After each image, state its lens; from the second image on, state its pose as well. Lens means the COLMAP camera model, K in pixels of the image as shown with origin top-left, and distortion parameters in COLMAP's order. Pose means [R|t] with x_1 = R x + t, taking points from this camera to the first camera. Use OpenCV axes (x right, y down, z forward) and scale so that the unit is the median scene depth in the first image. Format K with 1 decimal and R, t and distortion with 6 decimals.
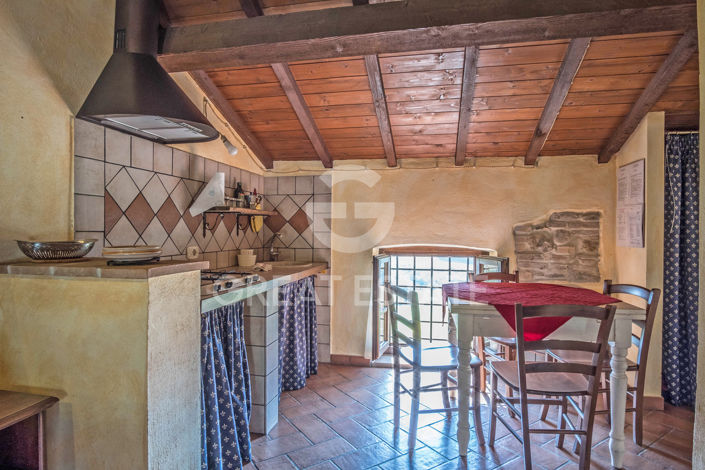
lens RADIAL K [[403.7, 0, 352.5], [0, 403.7, 235.0], [0, 0, 1]] dist [-0.027106, -0.000721]
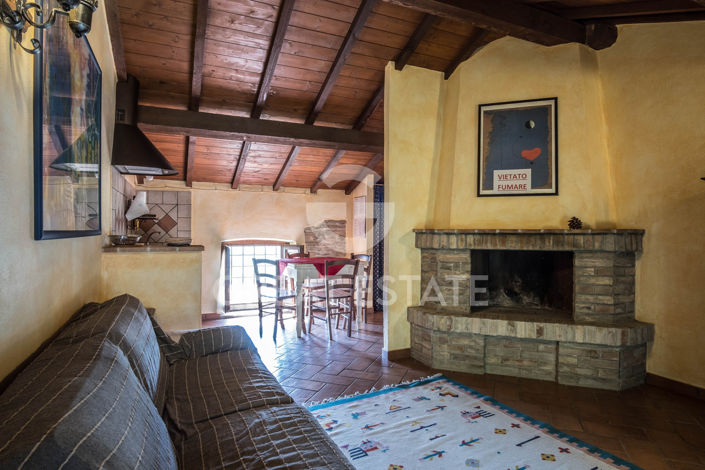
lens RADIAL K [[403.7, 0, 352.5], [0, 403.7, 235.0], [0, 0, 1]] dist [-0.027106, -0.000721]
pose [[0.810538, -0.006286, 0.585652, -0.494918], [0.004159, 0.999979, 0.004976, 0.003812], [-0.585671, -0.001598, 0.810548, -0.594809]]
